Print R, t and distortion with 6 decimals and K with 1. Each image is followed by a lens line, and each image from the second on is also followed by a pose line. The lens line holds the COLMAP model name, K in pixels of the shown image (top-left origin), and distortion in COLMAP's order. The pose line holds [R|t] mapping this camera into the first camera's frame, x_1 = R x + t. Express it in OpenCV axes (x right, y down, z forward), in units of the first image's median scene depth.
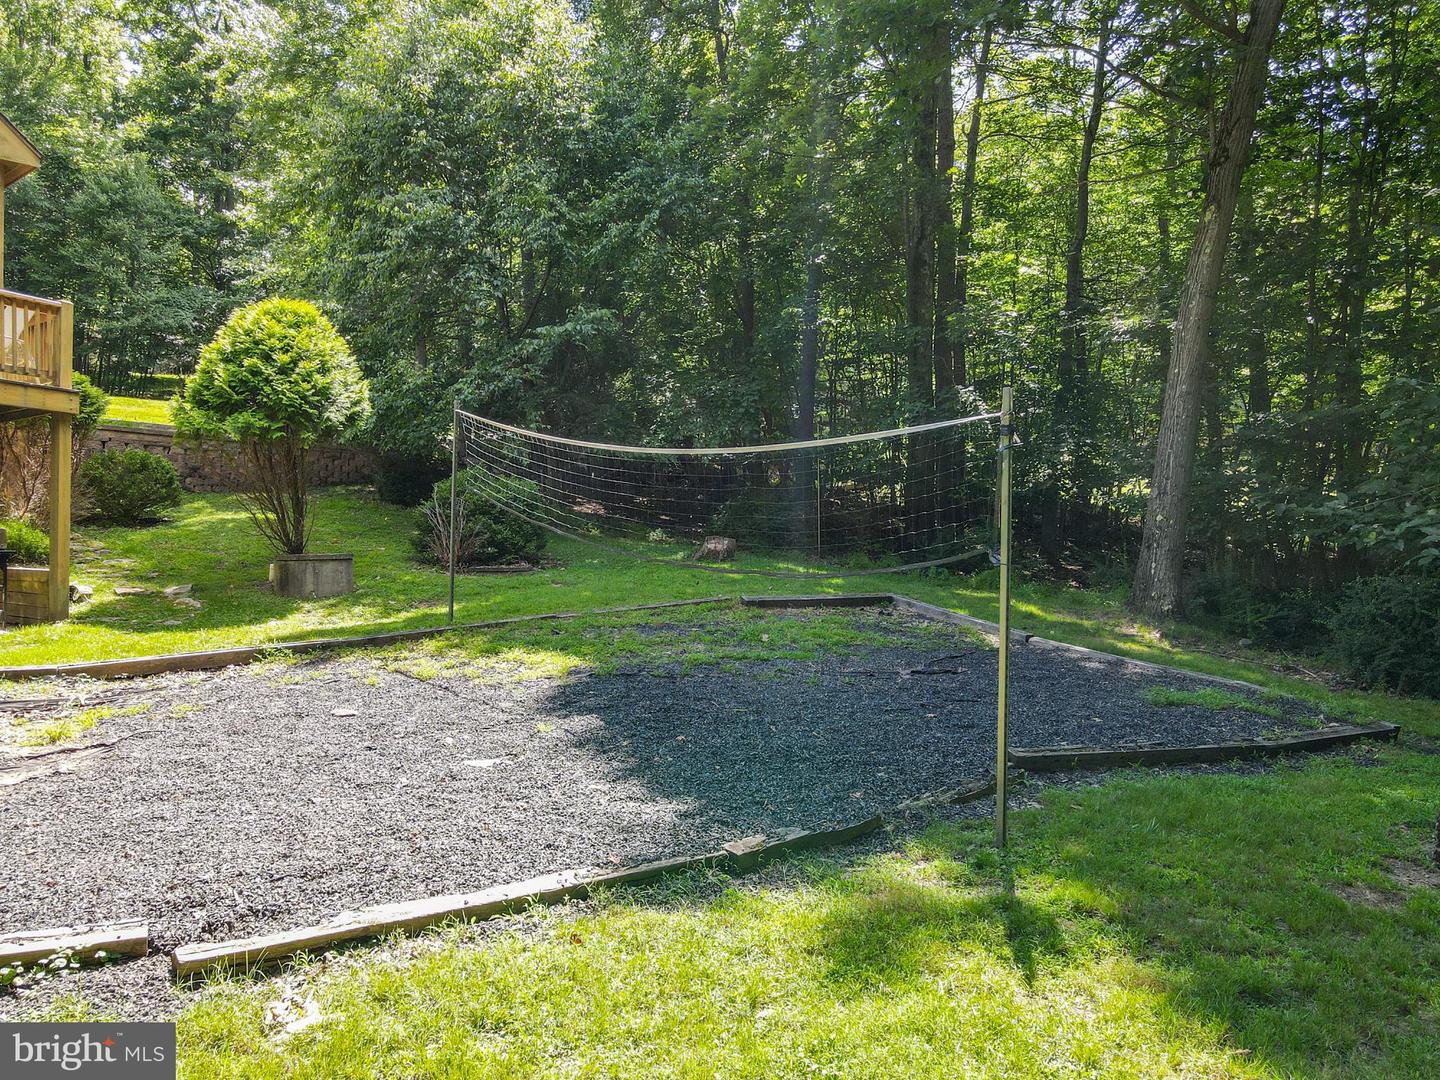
lens RADIAL K [[1047.8, 0, 725.1], [0, 1047.8, 541.4], [0, 0, 1]] dist [0.002023, 0.016819]
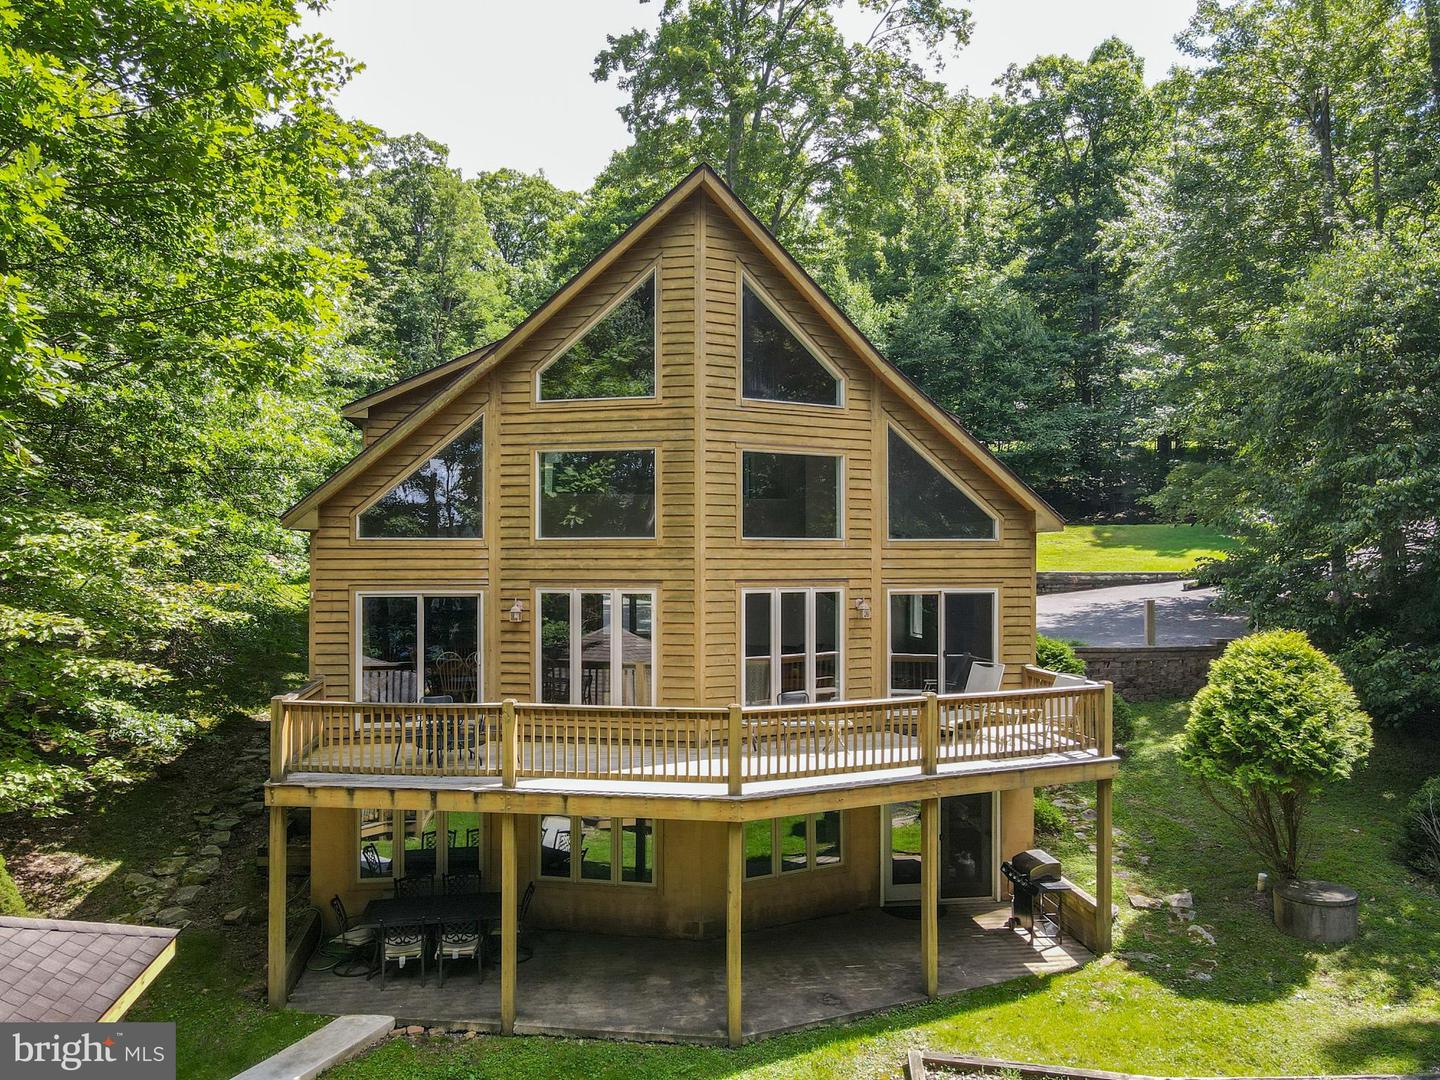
lens RADIAL K [[1047.8, 0, 697.6], [0, 1047.8, 550.7], [0, 0, 1]] dist [0.002023, 0.016819]
pose [[0.713464, -0.014706, -0.700537, -0.106029], [0.005452, 0.999866, -0.015437, -0.321686], [0.700670, 0.007194, 0.713449, -0.158426]]
